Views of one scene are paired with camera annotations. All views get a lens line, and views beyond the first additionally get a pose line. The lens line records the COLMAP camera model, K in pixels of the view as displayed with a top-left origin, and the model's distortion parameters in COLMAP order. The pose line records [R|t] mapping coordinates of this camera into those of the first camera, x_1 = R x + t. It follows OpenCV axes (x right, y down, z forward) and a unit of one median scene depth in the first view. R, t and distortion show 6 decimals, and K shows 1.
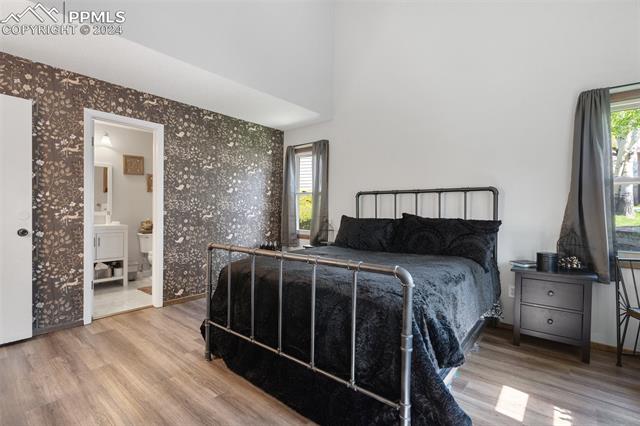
lens RADIAL K [[295.5, 0, 319.1], [0, 295.5, 208.4], [0, 0, 1]] dist [-0.010883, 0.000032]
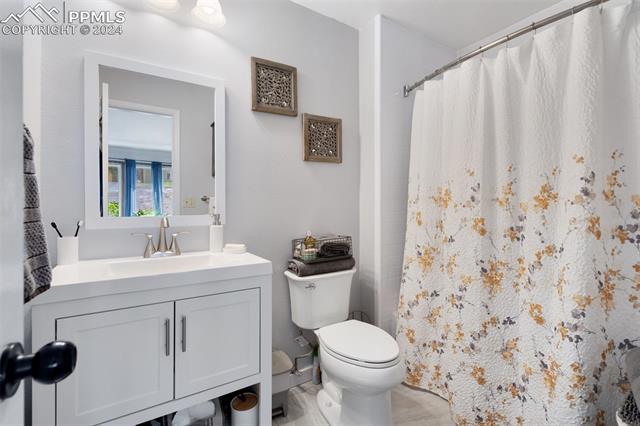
lens RADIAL K [[293.3, 0, 317.7], [0, 293.3, 207.7], [0, 0, 1]] dist [-0.000758, 0.000364]
pose [[0.957292, 0.004480, -0.289088, -0.474575], [-0.002042, 0.999960, 0.008732, 0.000139], [0.289116, -0.007769, 0.957263, 0.663619]]
